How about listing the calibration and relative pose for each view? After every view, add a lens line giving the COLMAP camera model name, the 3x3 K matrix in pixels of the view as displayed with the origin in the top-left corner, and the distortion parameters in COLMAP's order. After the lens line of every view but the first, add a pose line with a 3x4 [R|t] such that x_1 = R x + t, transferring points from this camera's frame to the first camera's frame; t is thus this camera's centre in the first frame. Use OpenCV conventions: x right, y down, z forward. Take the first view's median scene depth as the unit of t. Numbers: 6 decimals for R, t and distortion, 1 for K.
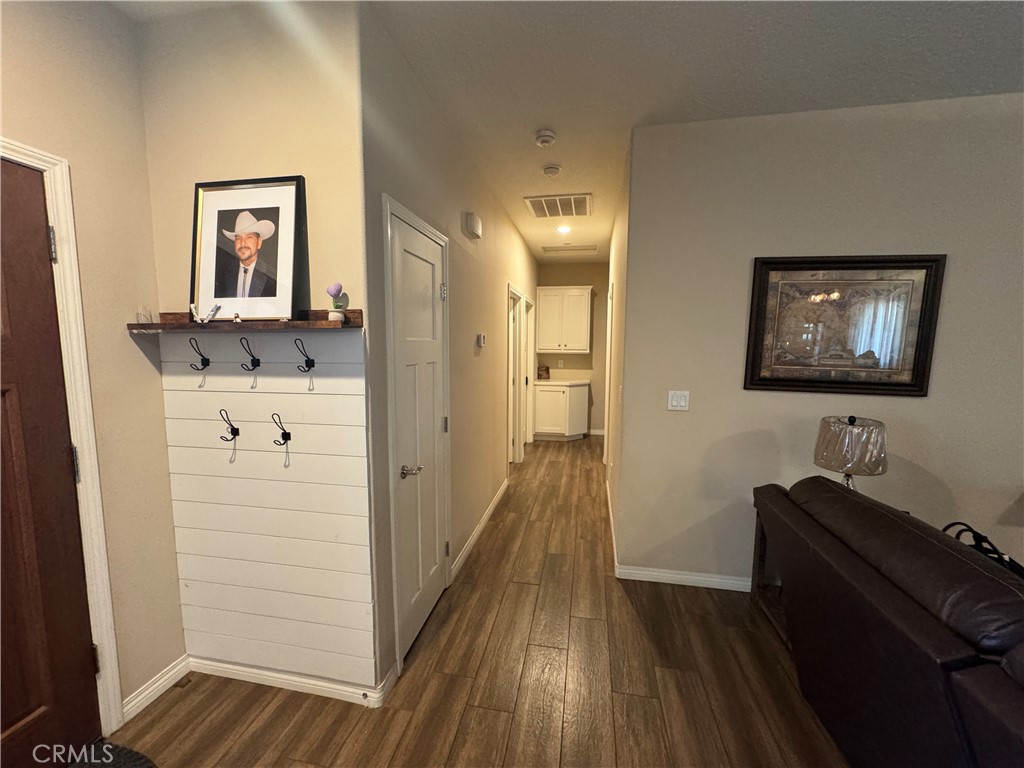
lens RADIAL K [[409.2, 0, 505.1], [0, 409.2, 383.4], [0, 0, 1]] dist [-0.002827, 0.000392]
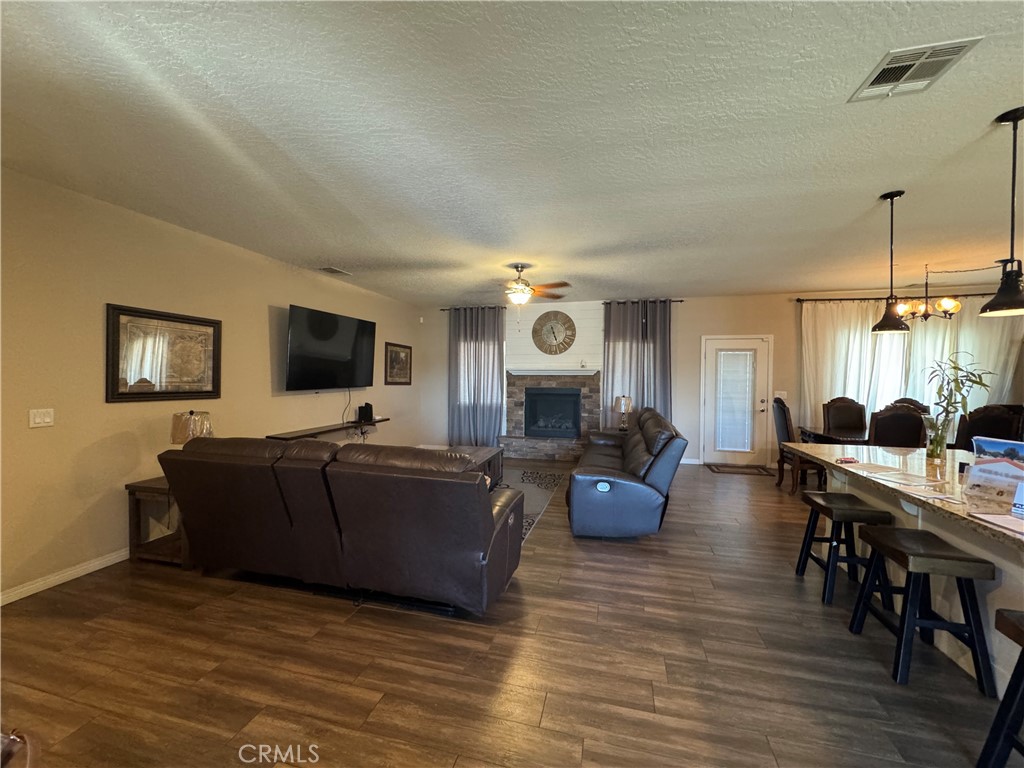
lens RADIAL K [[409.2, 0, 510.4], [0, 409.2, 383.5], [0, 0, 1]] dist [-0.002827, 0.000392]
pose [[0.069160, -0.028050, 0.997211, -0.893547], [0.097271, 0.995031, 0.021243, 0.074580], [-0.992852, 0.095531, 0.071545, -0.531208]]
